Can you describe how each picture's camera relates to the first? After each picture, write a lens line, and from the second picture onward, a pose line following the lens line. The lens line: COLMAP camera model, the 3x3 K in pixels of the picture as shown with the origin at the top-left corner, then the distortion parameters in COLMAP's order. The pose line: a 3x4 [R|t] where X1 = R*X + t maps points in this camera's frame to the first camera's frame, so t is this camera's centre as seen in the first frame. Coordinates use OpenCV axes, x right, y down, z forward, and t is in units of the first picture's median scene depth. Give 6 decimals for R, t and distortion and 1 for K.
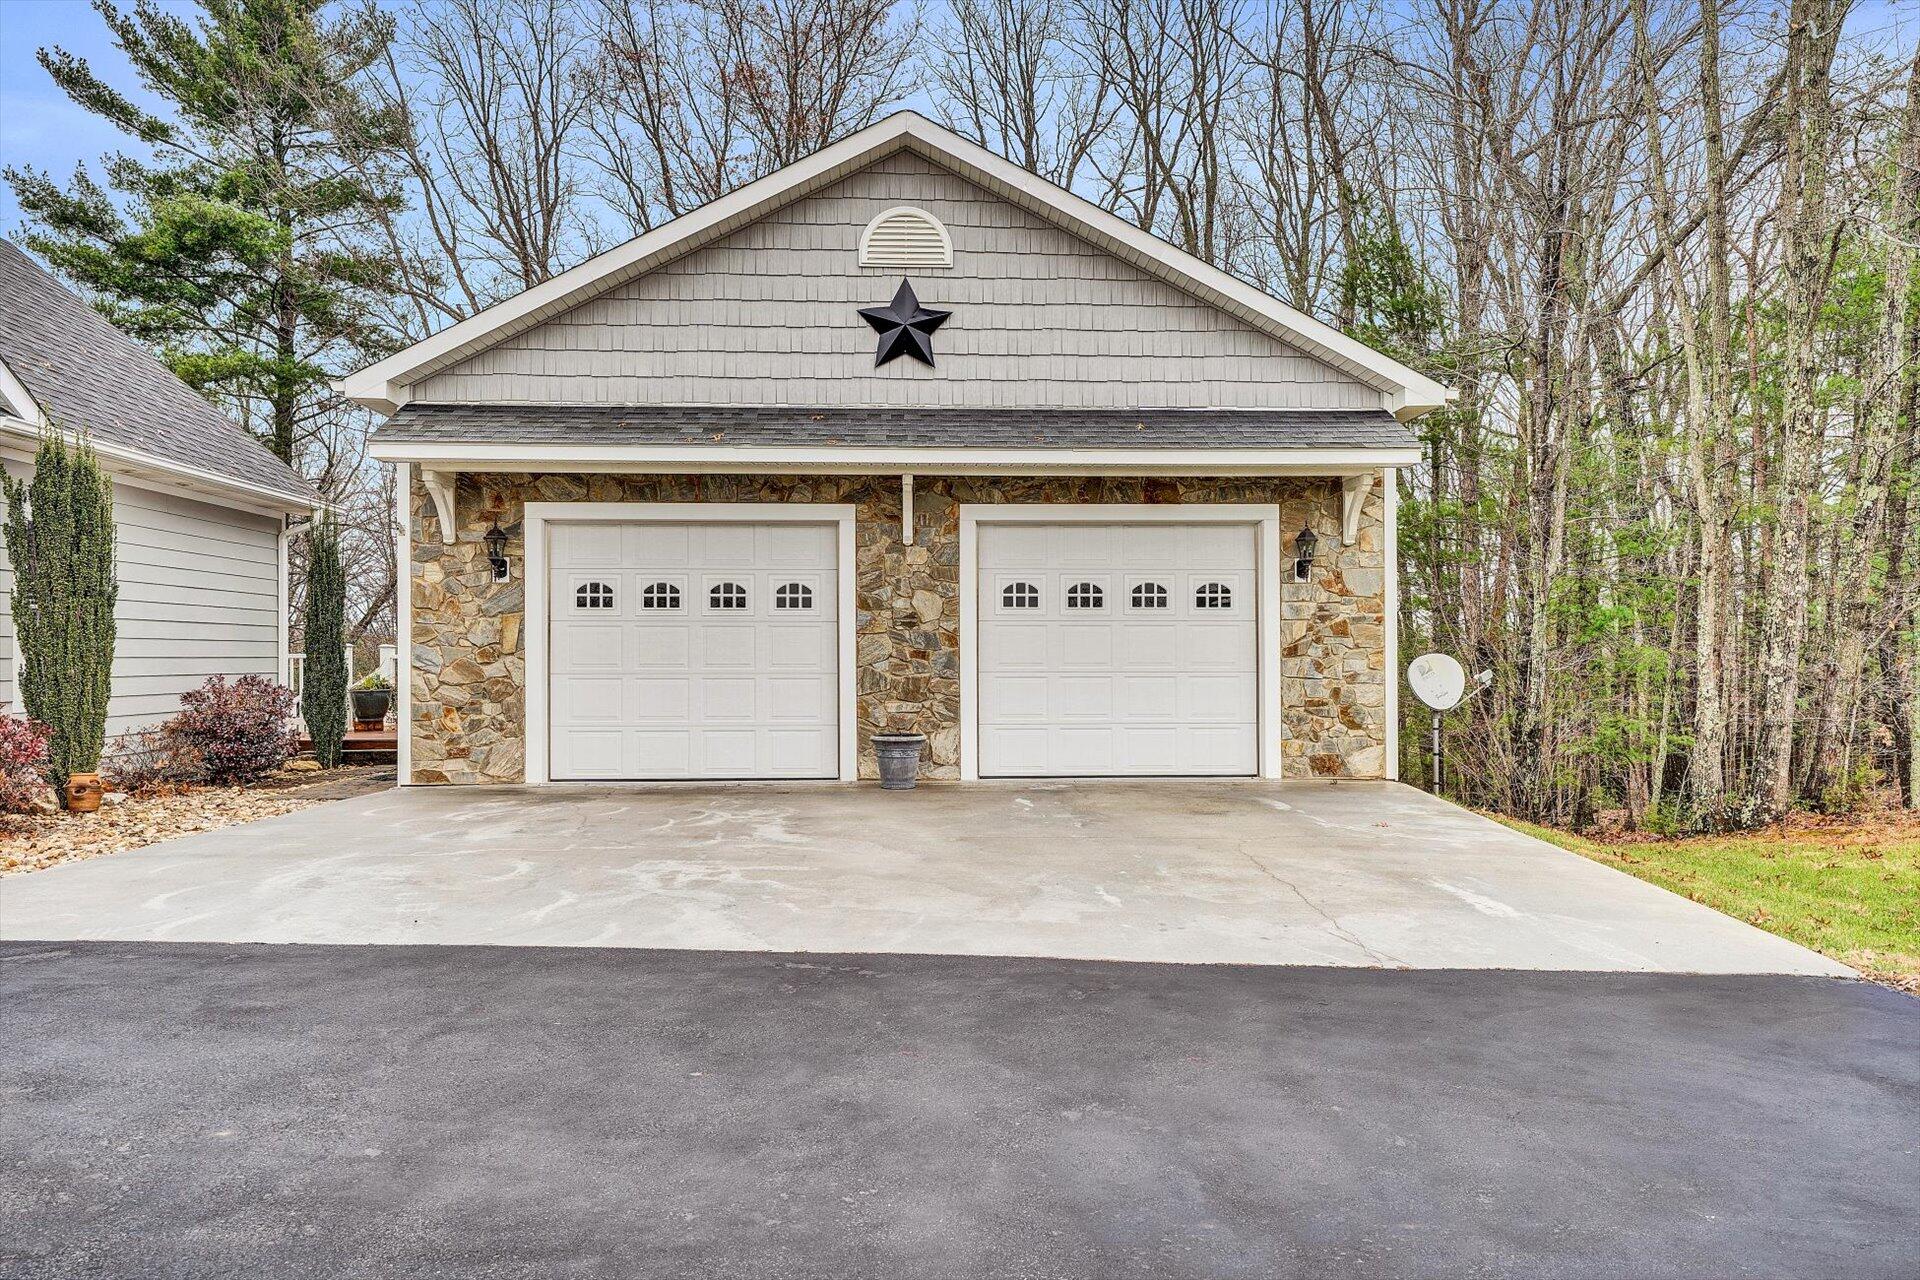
lens RADIAL K [[1274.1, 0, 960.0], [0, 1274.1, 640.0], [0, 0, 1]] dist [0.036539, 0.001111]
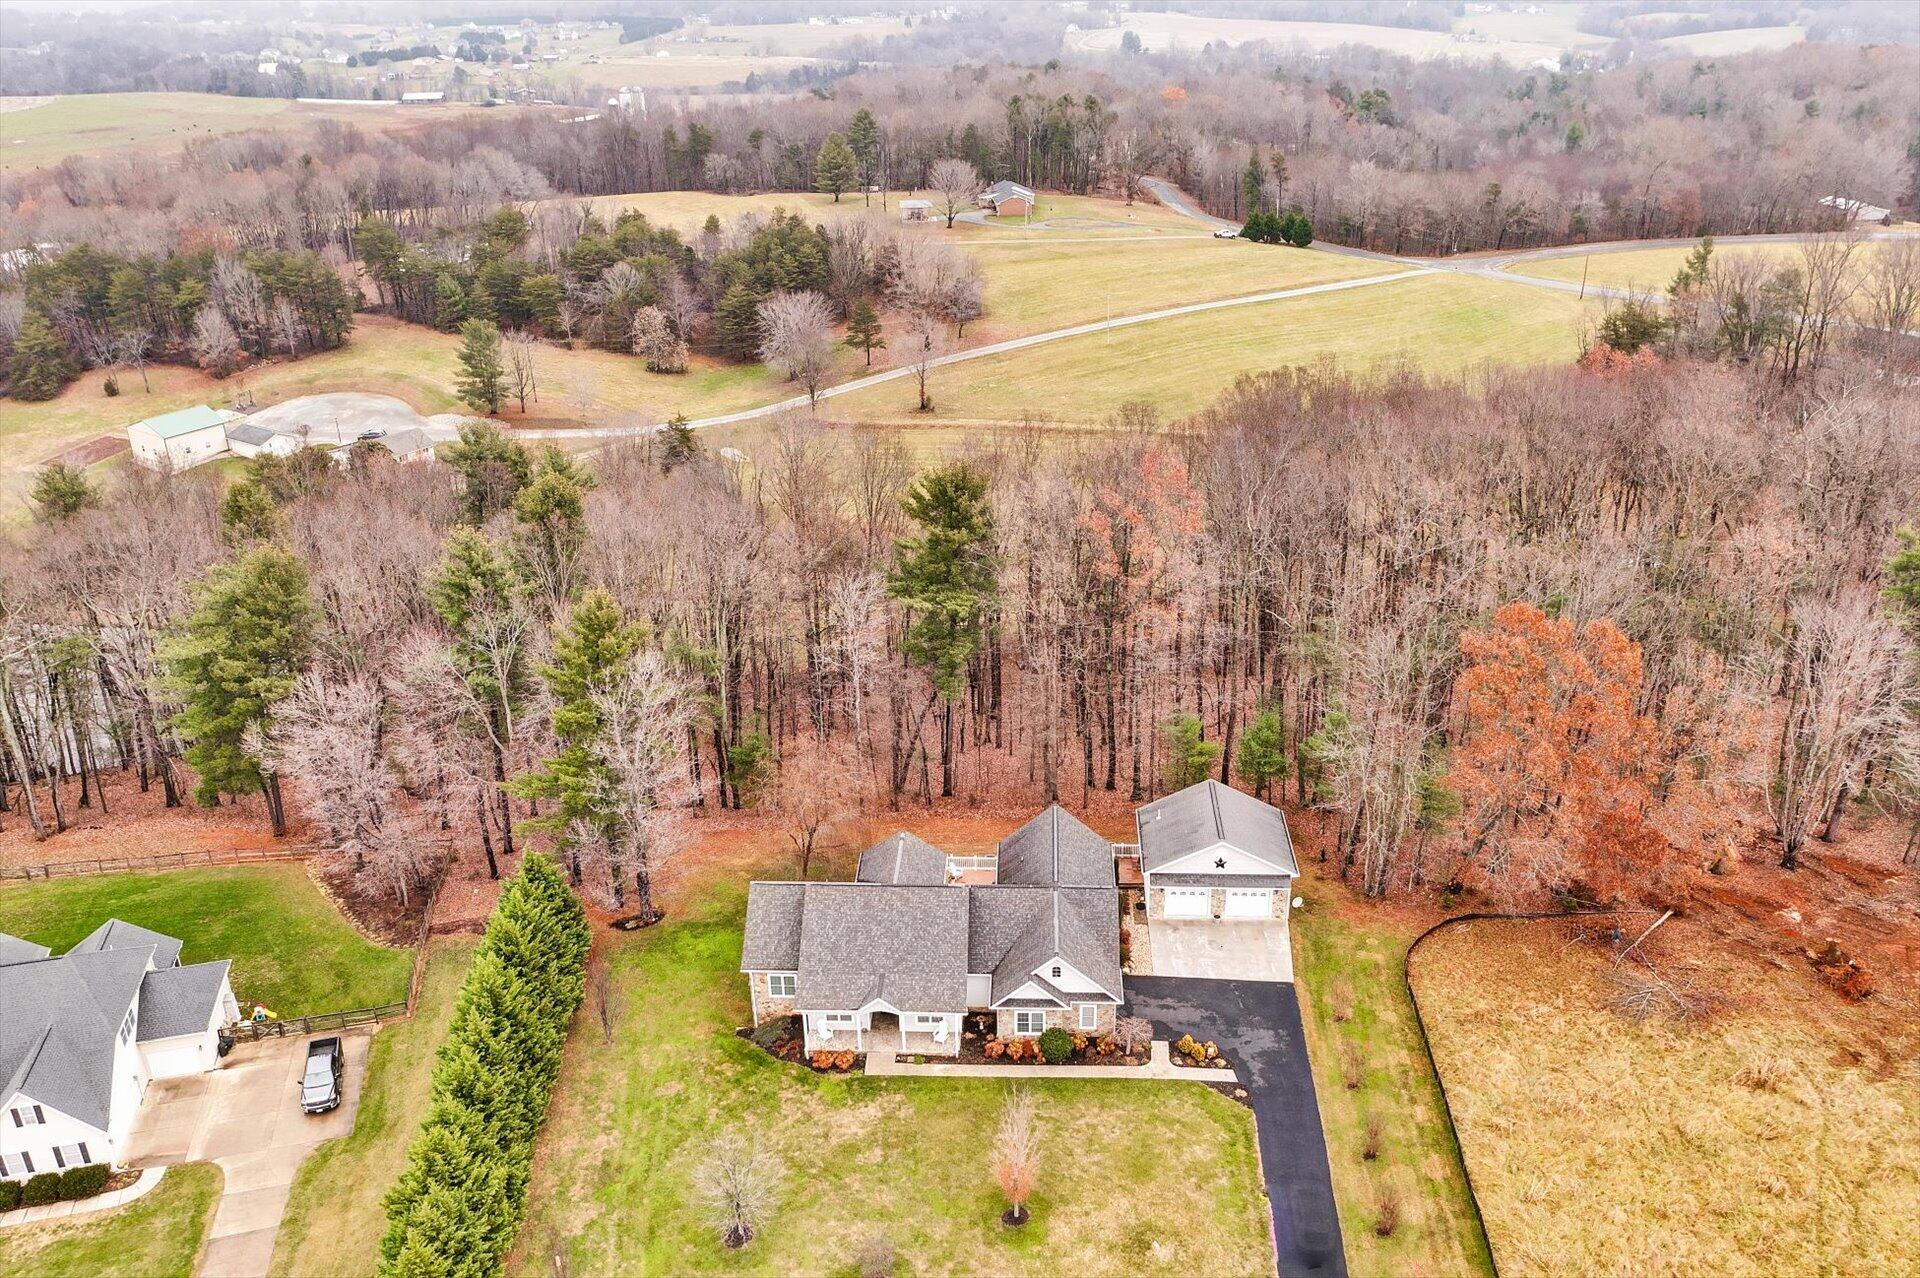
lens RADIAL K [[1529.3, 0, 960.1], [0, 1529.3, 634.1], [0, 0, 1]] dist [-0.015934, 0.011642]
pose [[0.994854, 0.026445, -0.097808, -0.673008], [0.017523, 0.905883, 0.423165, -4.929919], [0.099793, -0.422701, 0.900758, -6.120131]]
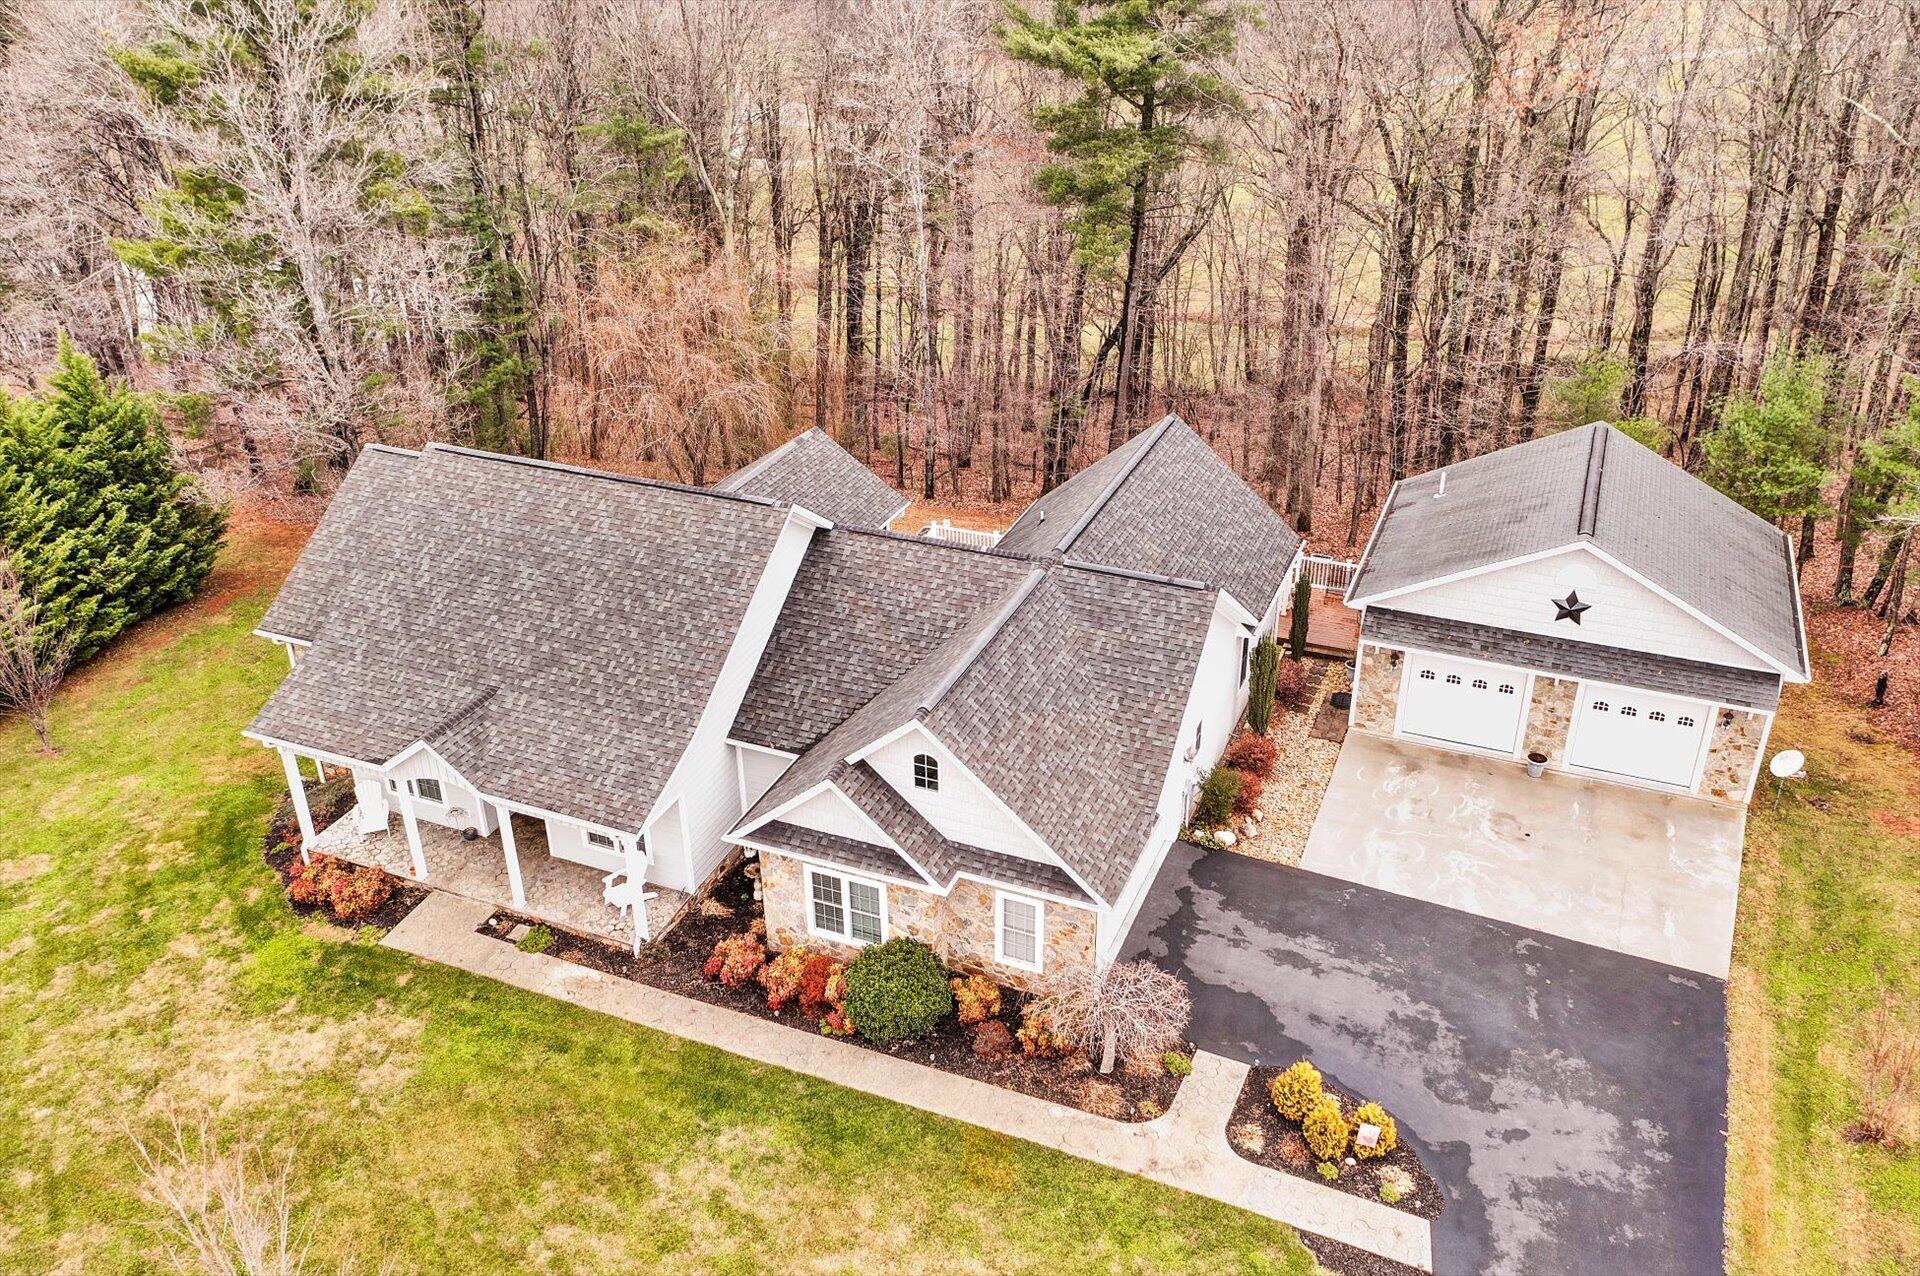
lens RADIAL K [[1529.3, 0, 960.1], [0, 1529.3, 633.1], [0, 0, 1]] dist [-0.015934, 0.011642]
pose [[0.902790, 0.199085, -0.381229, 0.025211], [0.011622, 0.874794, 0.484356, -1.641887], [0.429925, -0.441703, 0.787441, -1.844759]]
